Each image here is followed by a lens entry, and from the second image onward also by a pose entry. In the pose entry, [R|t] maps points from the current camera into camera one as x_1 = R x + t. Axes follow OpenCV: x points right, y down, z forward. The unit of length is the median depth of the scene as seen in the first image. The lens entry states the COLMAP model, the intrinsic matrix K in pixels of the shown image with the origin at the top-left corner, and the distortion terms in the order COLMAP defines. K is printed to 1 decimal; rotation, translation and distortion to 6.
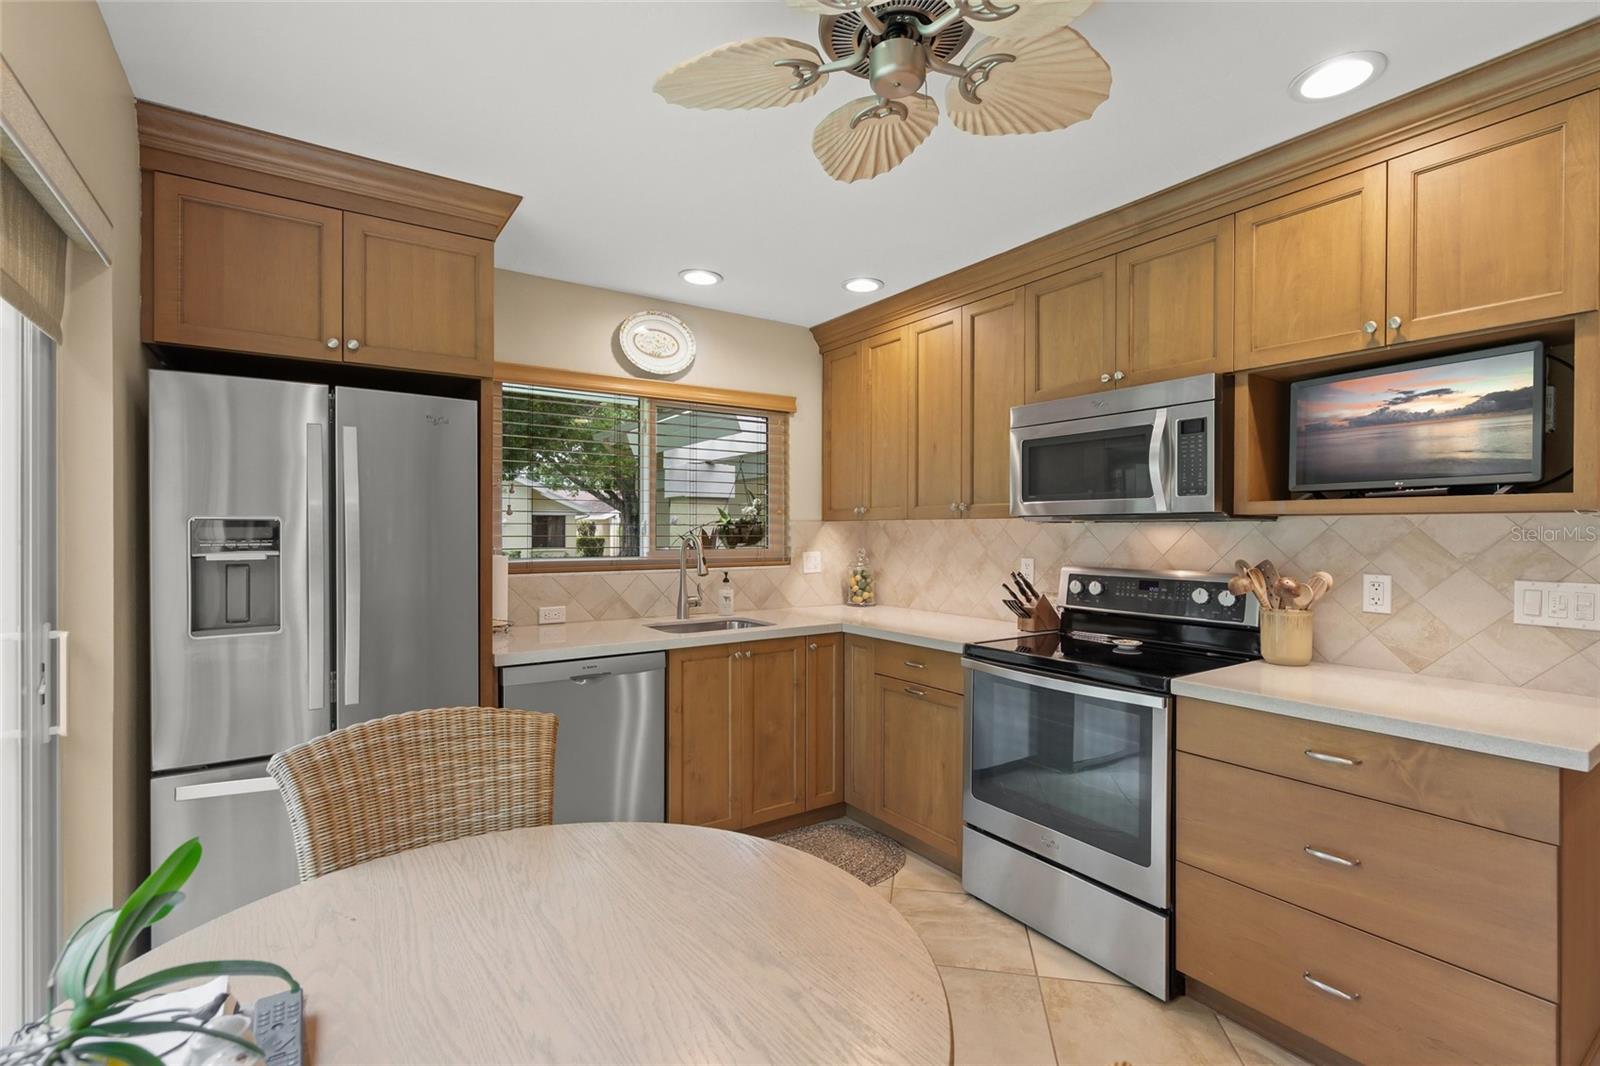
lens RADIAL K [[733.1, 0, 789.7], [0, 733.1, 531.2], [0, 0, 1]] dist [-0.010637, 0.000922]
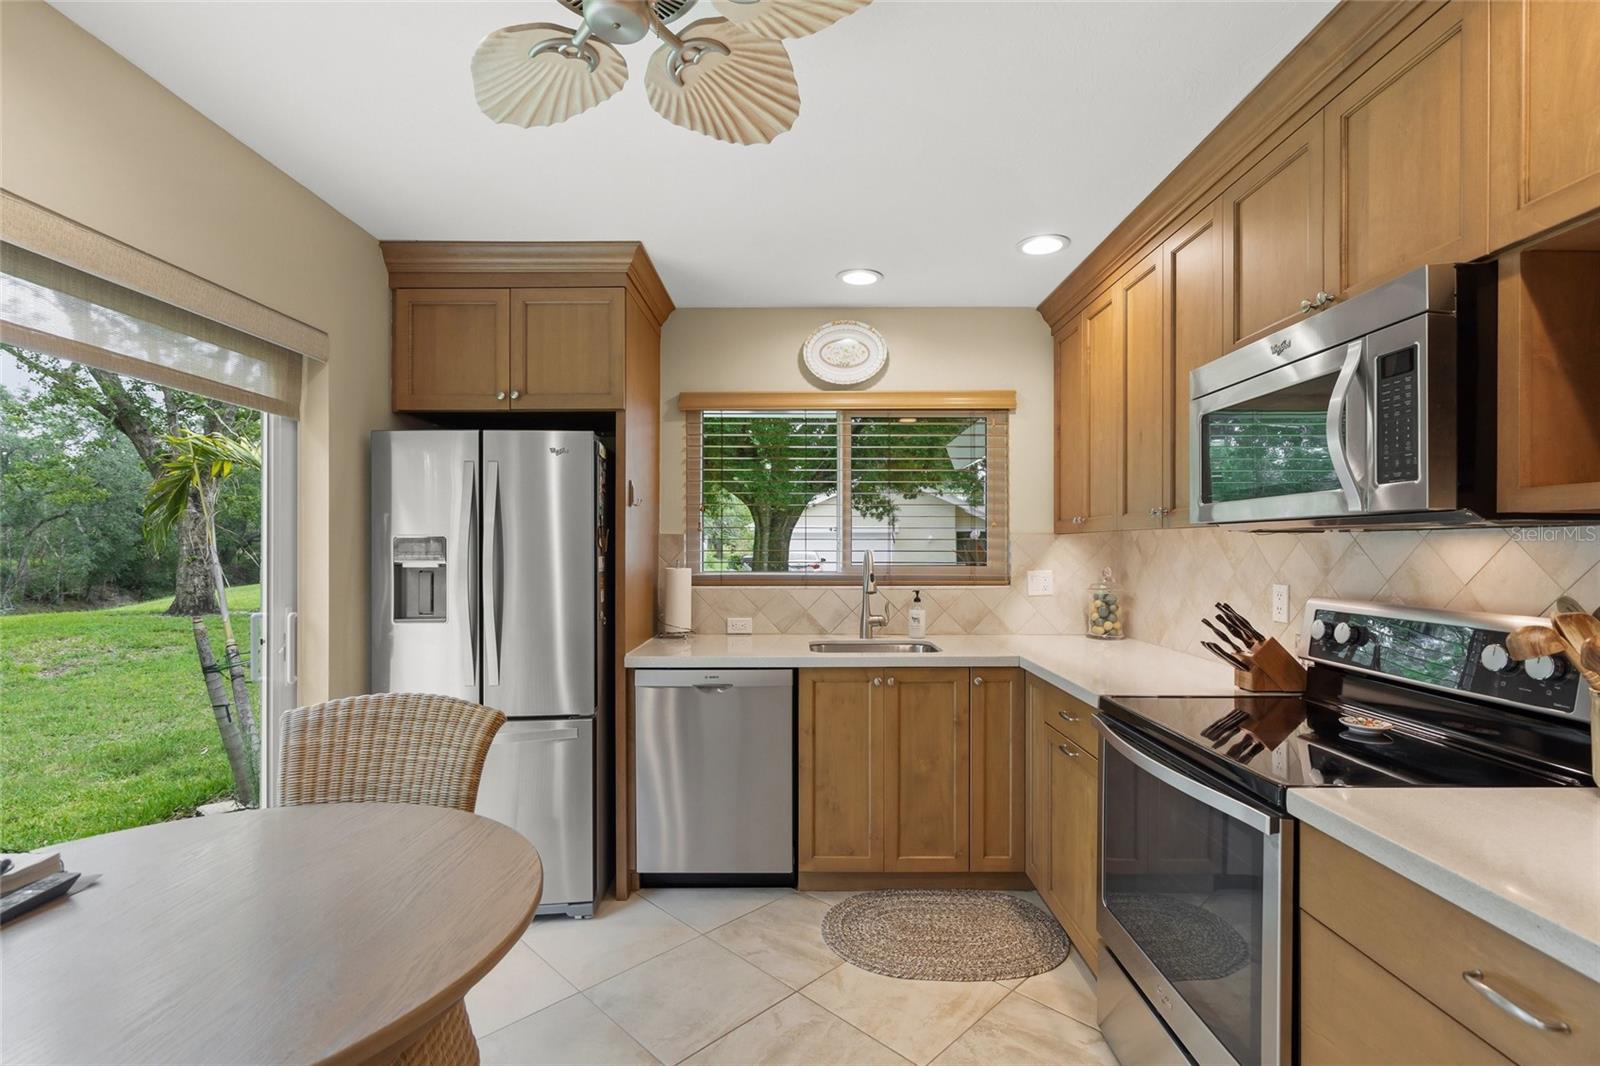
lens RADIAL K [[733.1, 0, 792.6], [0, 733.1, 543.3], [0, 0, 1]] dist [-0.010637, 0.000922]
pose [[0.821628, -0.004224, -0.570008, 0.367333], [0.000790, 0.999980, -0.006272, 0.002602], [0.570023, 0.004703, 0.821615, 0.188350]]
